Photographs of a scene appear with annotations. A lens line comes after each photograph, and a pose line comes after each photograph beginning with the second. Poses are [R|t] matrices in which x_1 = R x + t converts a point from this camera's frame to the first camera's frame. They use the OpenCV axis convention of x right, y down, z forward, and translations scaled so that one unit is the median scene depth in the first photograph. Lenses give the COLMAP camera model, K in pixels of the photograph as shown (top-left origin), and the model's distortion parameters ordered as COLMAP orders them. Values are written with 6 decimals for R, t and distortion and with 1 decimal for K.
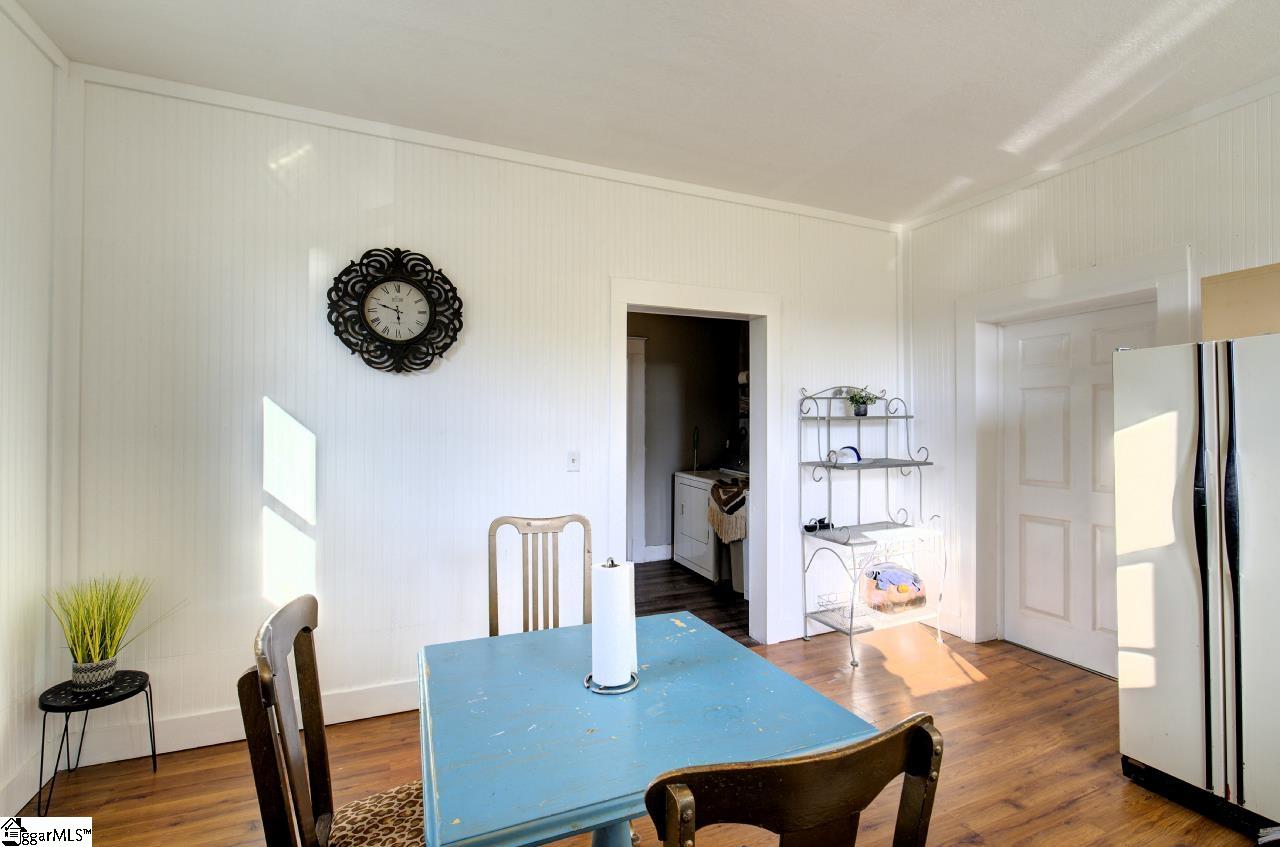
lens RADIAL K [[559.9, 0, 640.0], [0, 559.9, 423.5], [0, 0, 1]] dist [-0.001666, -0.000102]
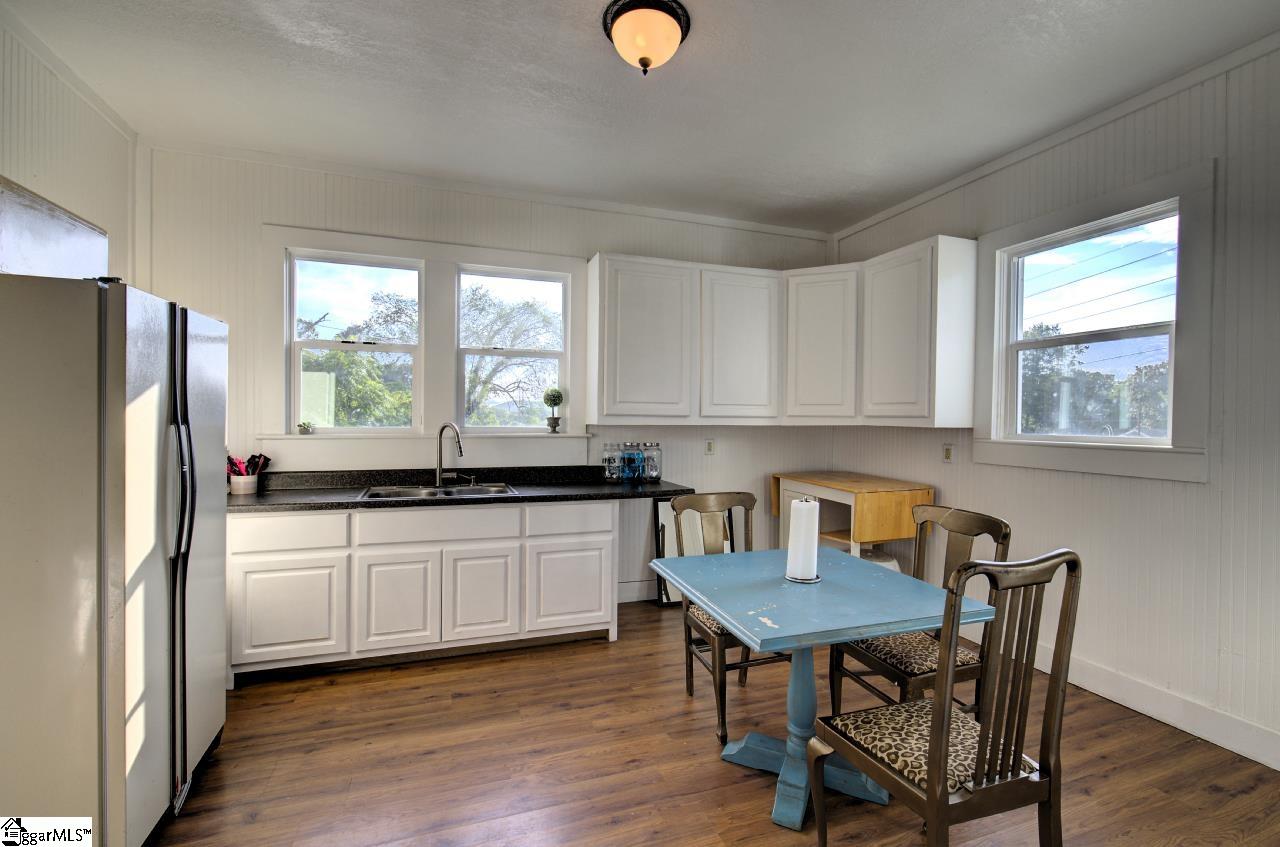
lens RADIAL K [[559.4, 0, 640.0], [0, 559.4, 423.5], [0, 0, 1]] dist [-0.002191, 0.000058]
pose [[-0.997355, -0.011299, 0.071794, 0.114772], [-0.011261, 0.999936, 0.000939, 0.019407], [-0.071800, 0.000128, -0.997419, 1.027691]]
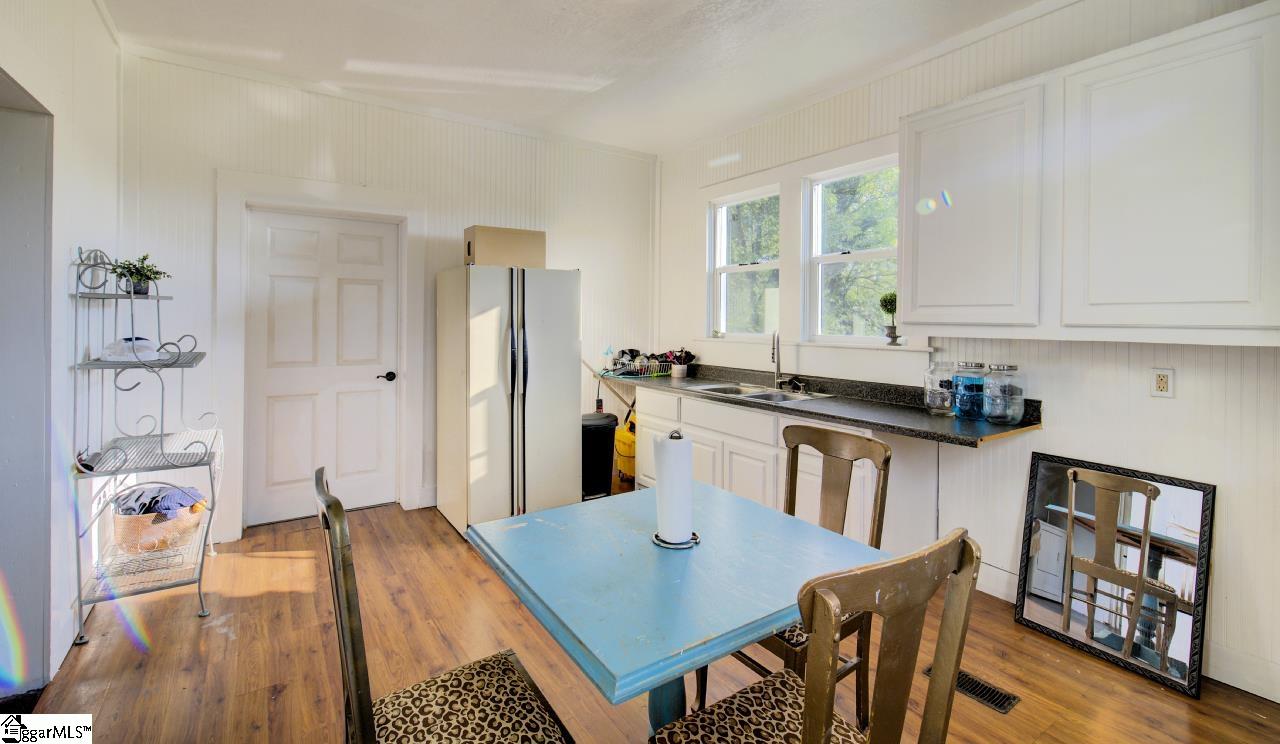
lens RADIAL K [[561.0, 0, 642.4], [0, 561.0, 323.5], [0, 0, 1]] dist [-0.002959, -0.000042]
pose [[-0.187935, -0.010113, 0.982129, -0.466950], [-0.018375, 0.999808, 0.006779, 0.007197], [-0.982010, -0.016772, -0.188085, 0.520189]]
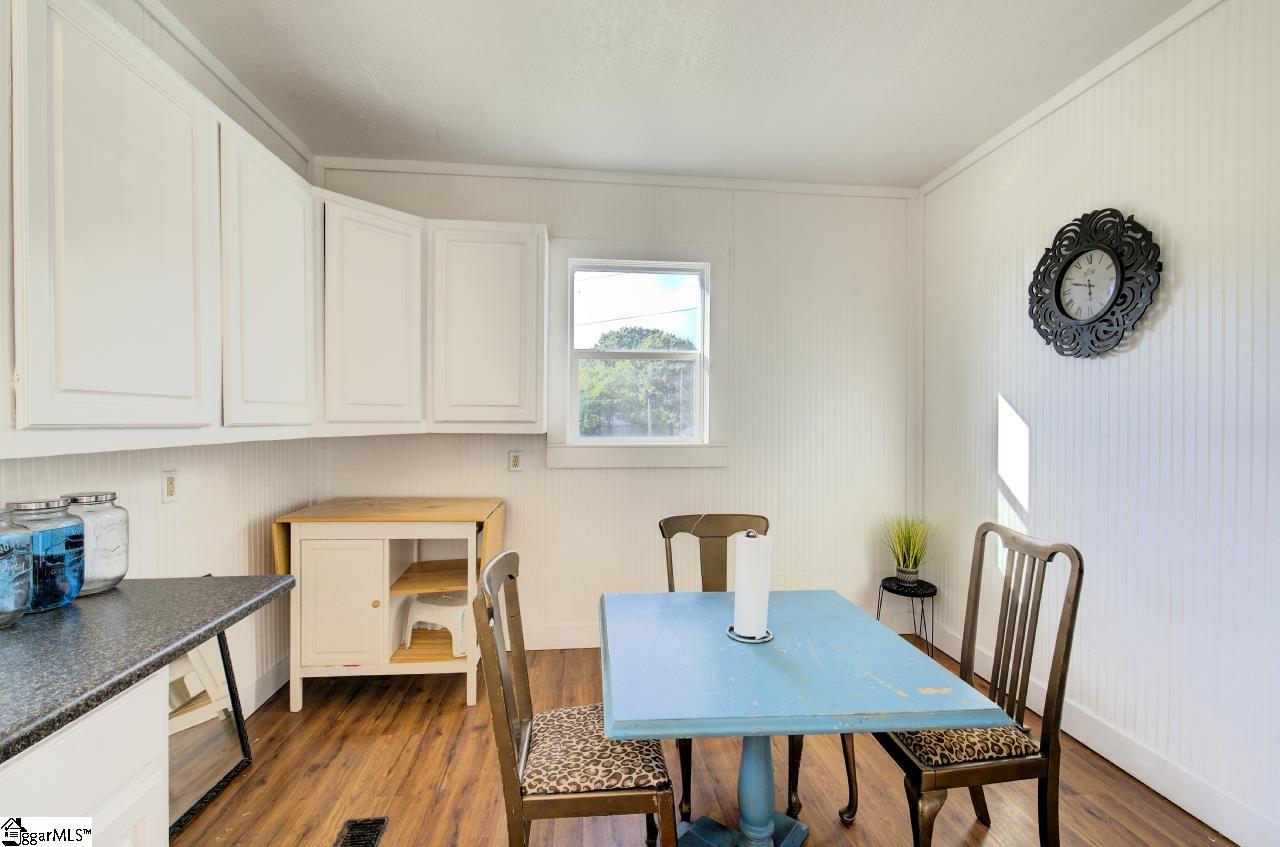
lens RADIAL K [[559.4, 0, 640.0], [0, 559.4, 423.5], [0, 0, 1]] dist [-0.002191, 0.000058]
pose [[-0.298387, 0.004381, -0.954435, 0.463935], [0.005967, 0.999978, 0.002725, 0.004674], [0.954426, -0.004882, -0.298406, 0.457984]]
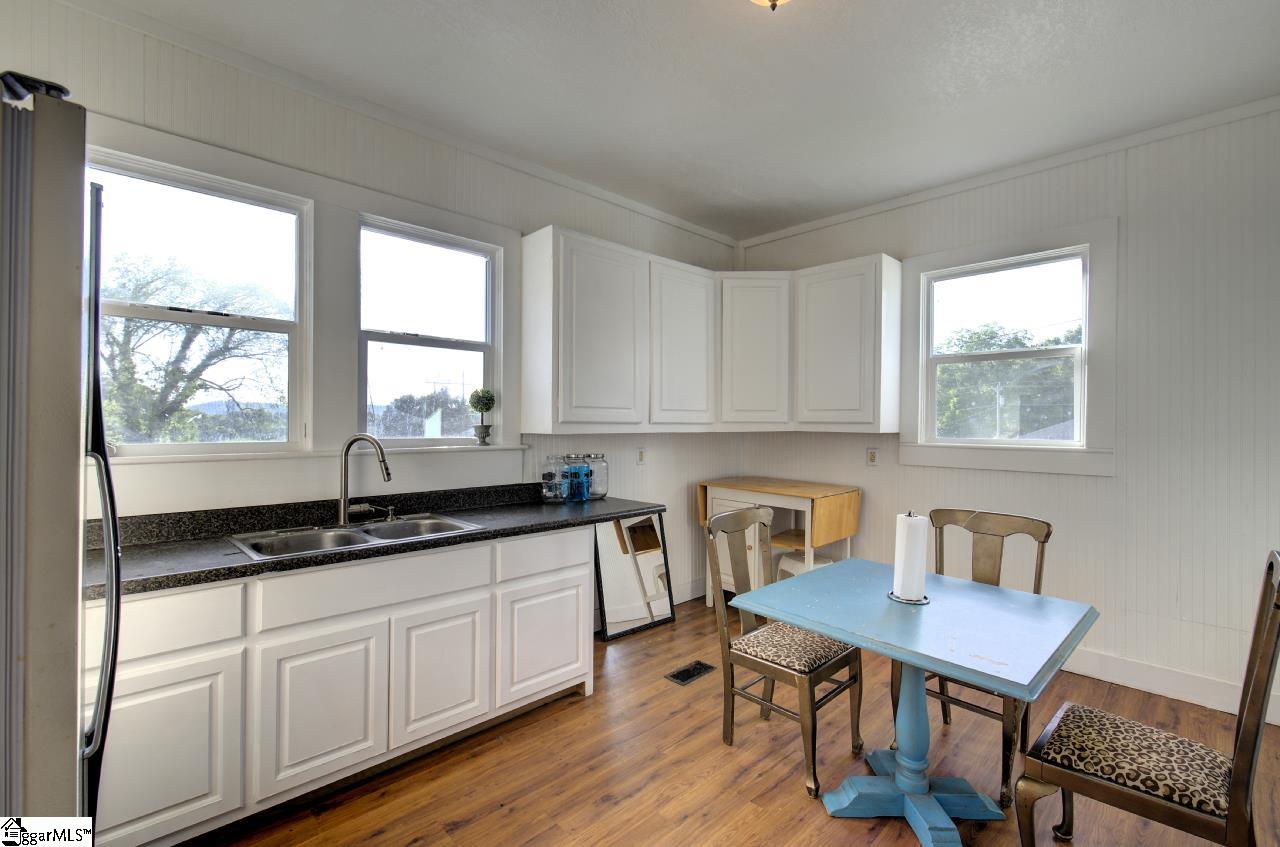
lens RADIAL K [[559.4, 0, 640.0], [0, 559.4, 423.5], [0, 0, 1]] dist [-0.002191, 0.000058]
pose [[-0.937477, -0.005813, -0.347998, 0.437788], [-0.003464, 0.999967, -0.007371, 0.013243], [0.348029, -0.005705, -0.937466, 0.845854]]
